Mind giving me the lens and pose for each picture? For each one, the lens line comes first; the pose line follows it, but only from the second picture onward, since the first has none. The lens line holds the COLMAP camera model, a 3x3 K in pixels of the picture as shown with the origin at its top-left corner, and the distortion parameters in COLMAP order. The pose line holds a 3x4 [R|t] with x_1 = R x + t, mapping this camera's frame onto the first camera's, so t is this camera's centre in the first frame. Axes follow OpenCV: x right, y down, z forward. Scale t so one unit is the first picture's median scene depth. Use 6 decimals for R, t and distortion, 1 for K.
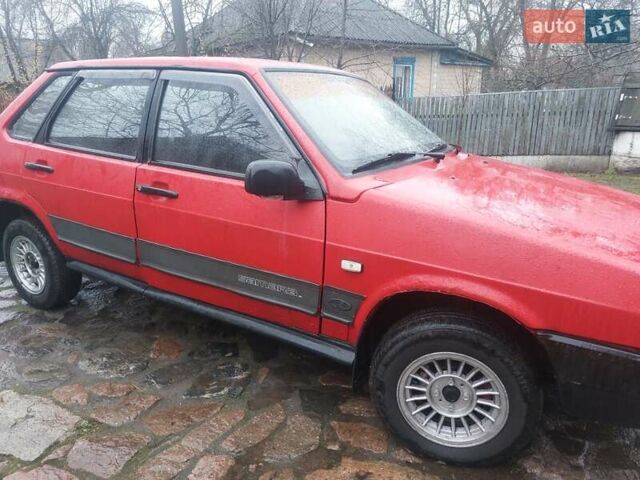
lens RADIAL K [[457.2, 0, 327.5], [0, 457.2, 241.2], [0, 0, 1]] dist [0.076298, -0.061205]
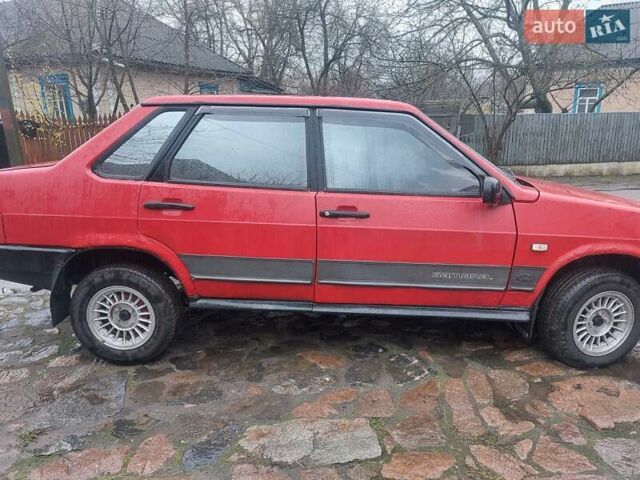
lens RADIAL K [[457.2, 0, 327.5], [0, 457.2, 241.2], [0, 0, 1]] dist [0.076298, -0.061205]
pose [[0.871357, -0.124041, 0.474712, -1.039264], [0.146329, 0.989184, -0.010122, -0.040137], [-0.468322, 0.078284, 0.880083, 0.034693]]
